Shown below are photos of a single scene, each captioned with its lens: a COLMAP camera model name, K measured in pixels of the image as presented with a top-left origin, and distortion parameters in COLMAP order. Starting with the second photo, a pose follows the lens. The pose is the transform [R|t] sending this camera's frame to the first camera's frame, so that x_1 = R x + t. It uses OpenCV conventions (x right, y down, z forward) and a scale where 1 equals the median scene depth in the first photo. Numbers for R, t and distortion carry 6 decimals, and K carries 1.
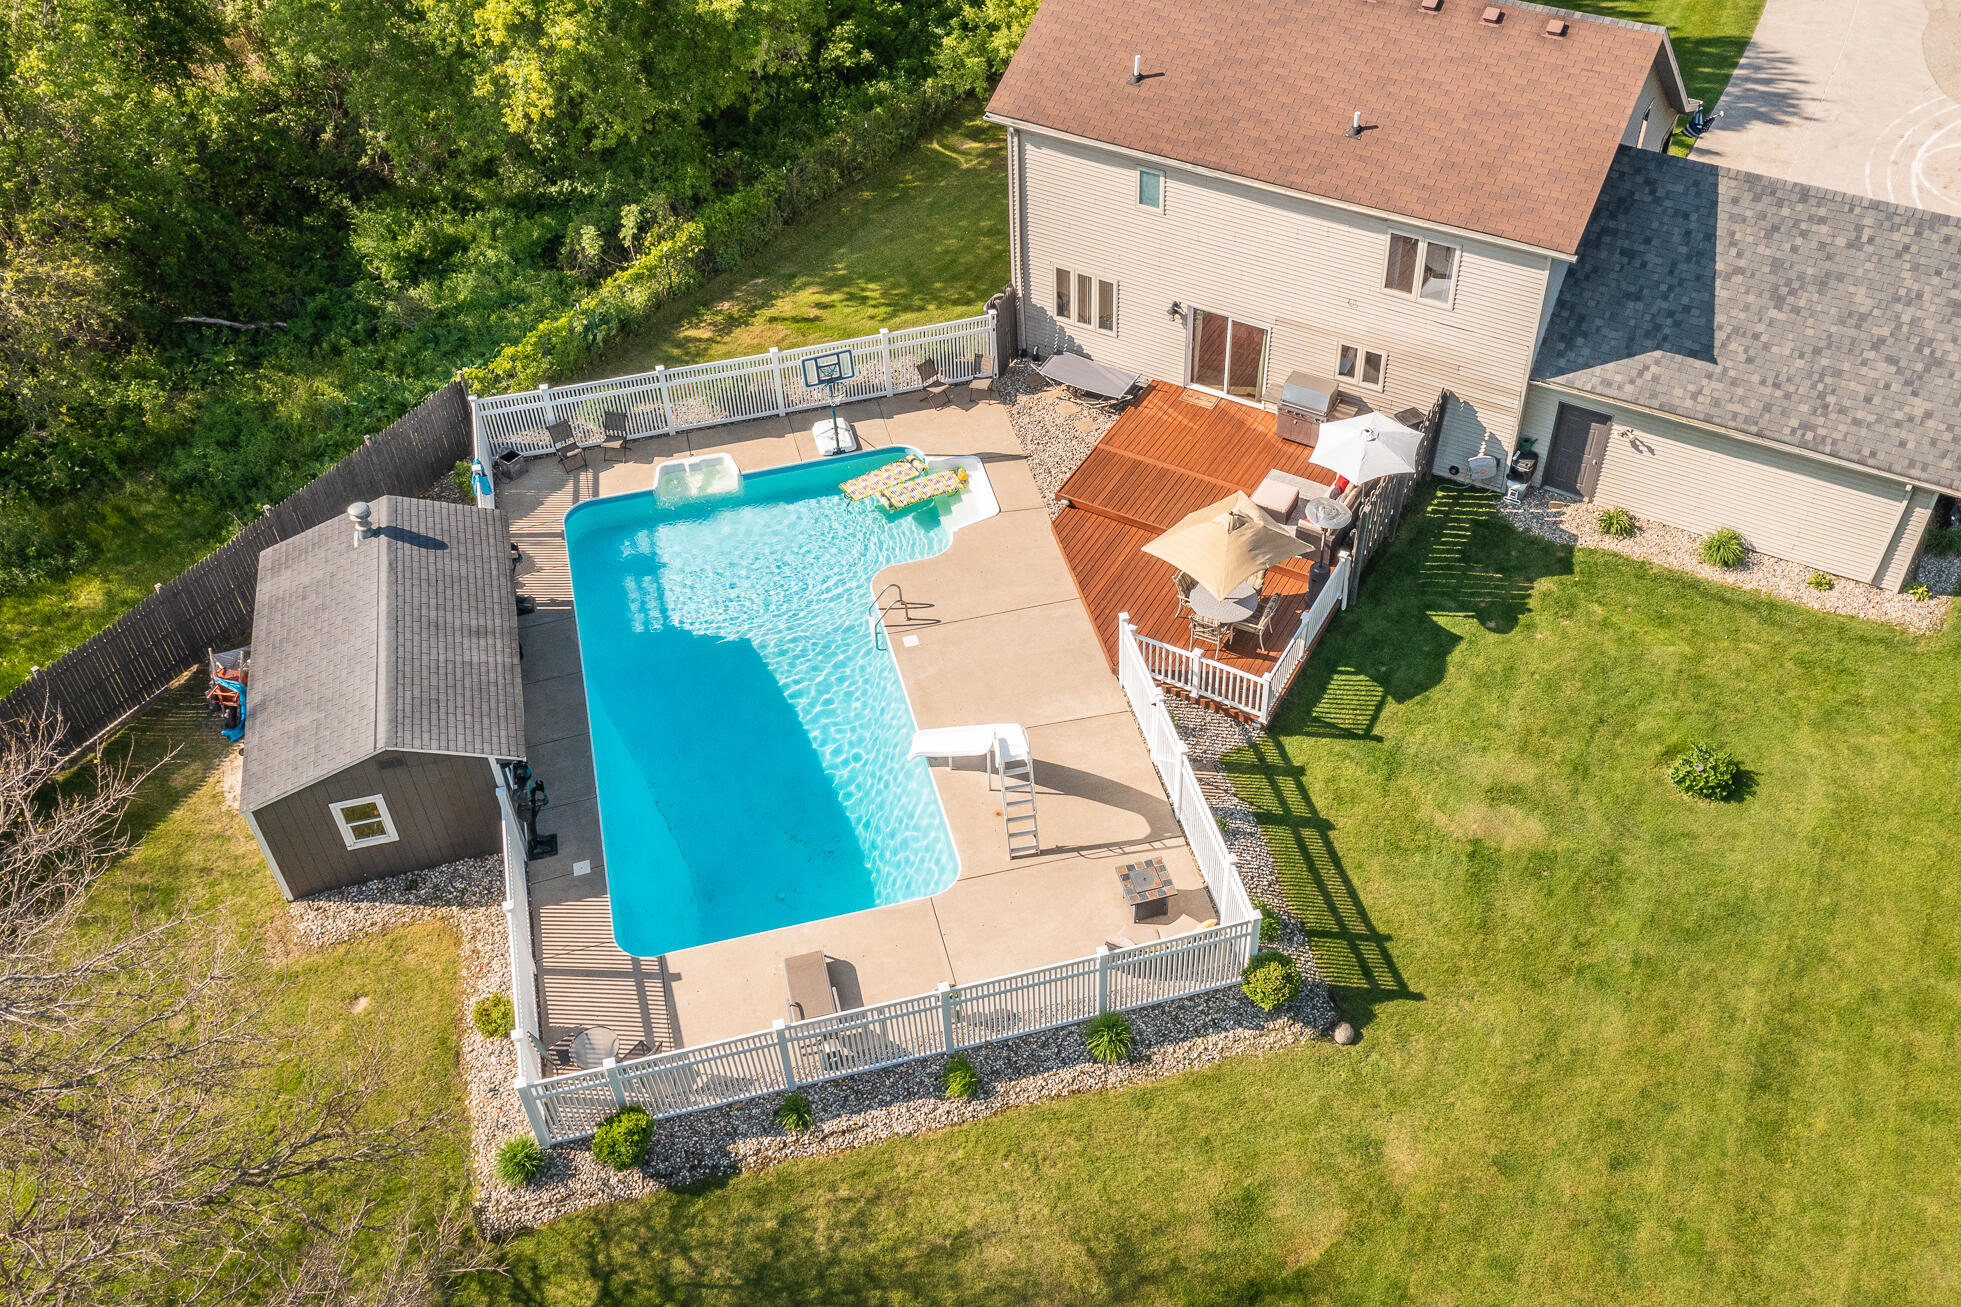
lens RADIAL K [[1787.8, 0, 1065.3], [0, 1787.8, 659.3], [0, 0, 1]] dist [-0.000763, 0.003156]
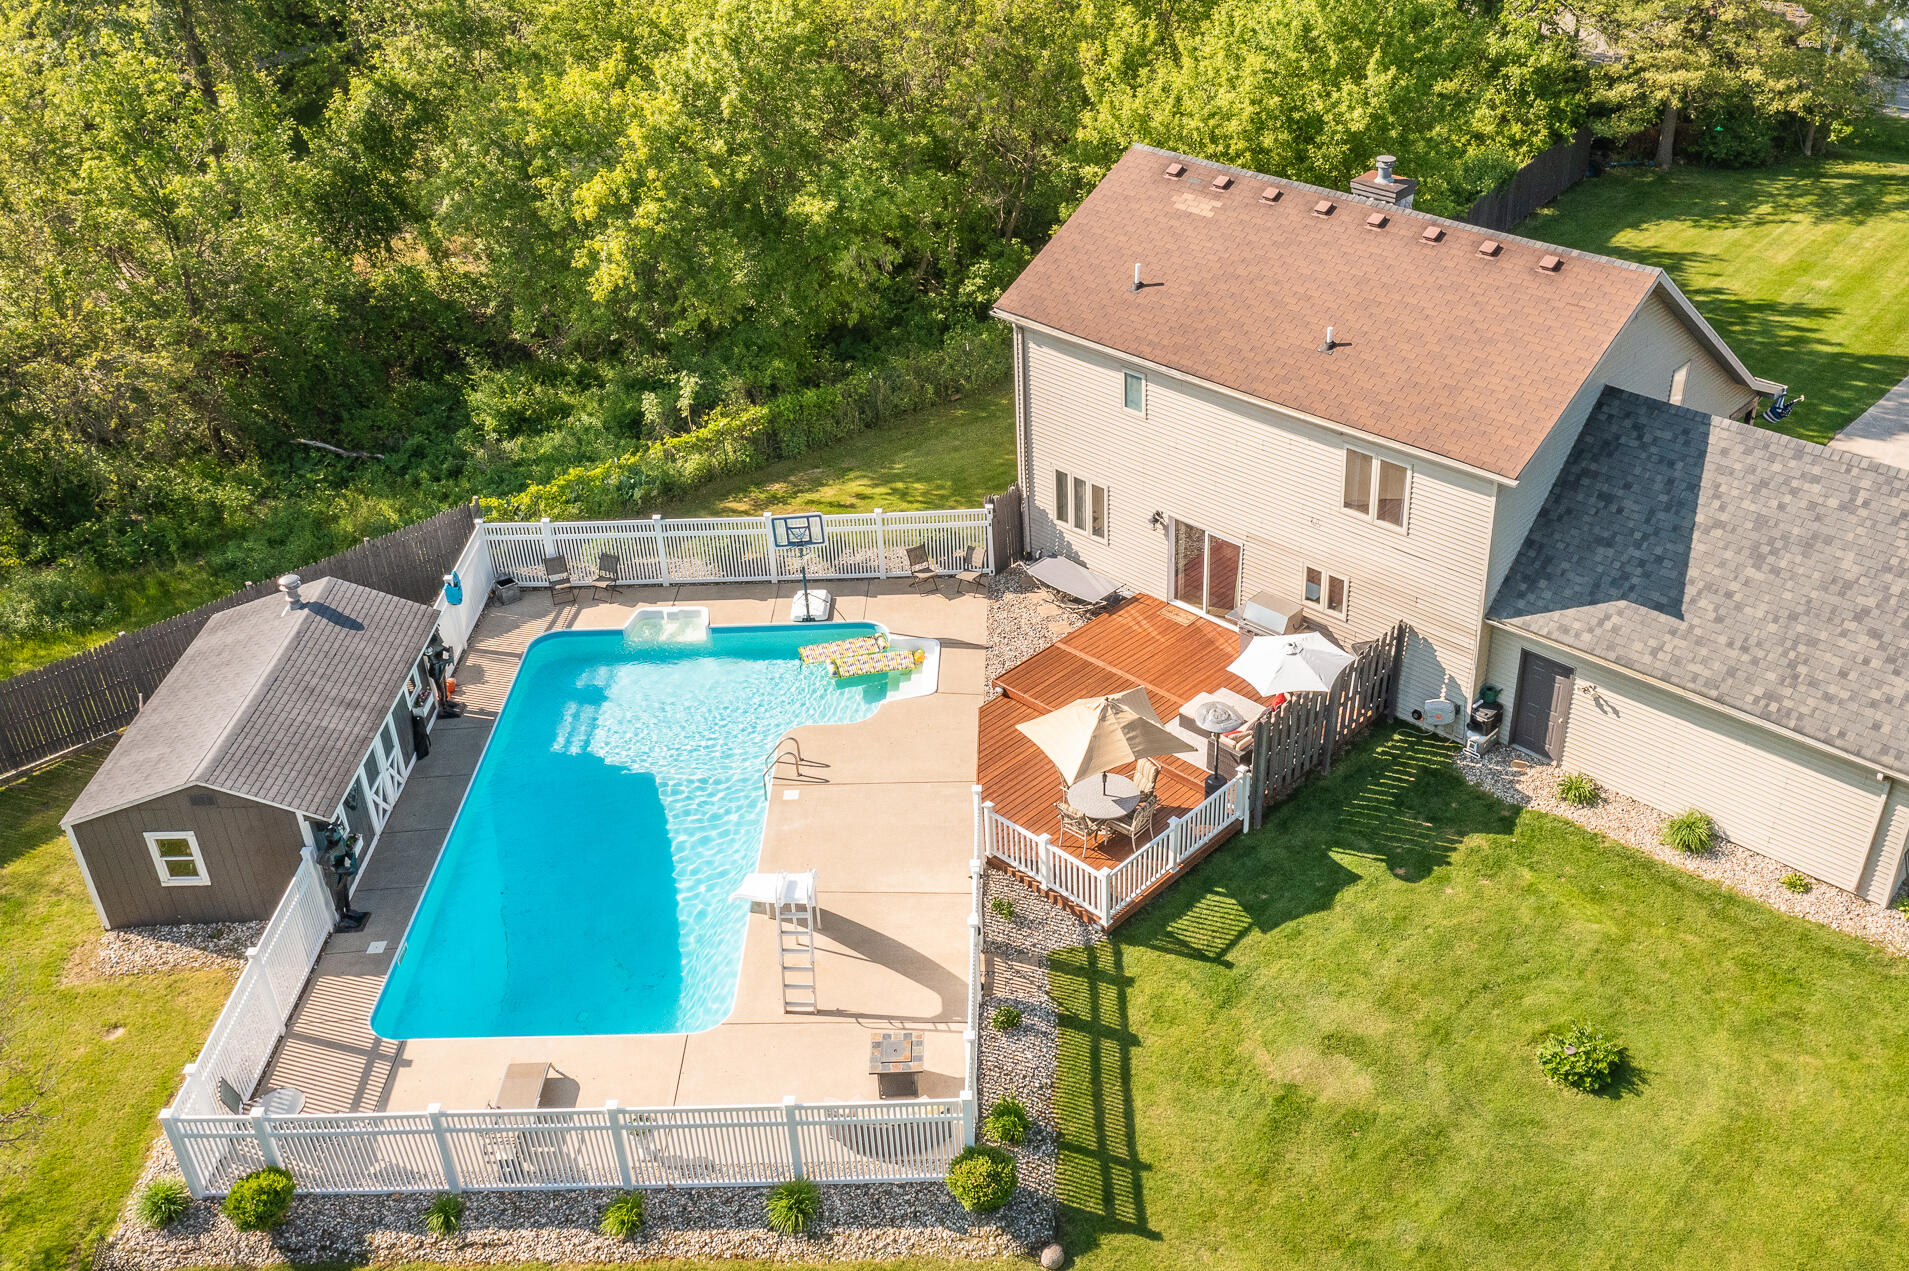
lens RADIAL K [[1800.7, 0, 1051.4], [0, 1800.7, 630.2], [0, 0, 1]] dist [-0.007830, 0.010604]
pose [[0.967986, 0.124145, -0.218153, 0.255183], [-0.166356, 0.968129, -0.187219, 0.063267], [0.187958, 0.217516, 0.957788, 0.070173]]
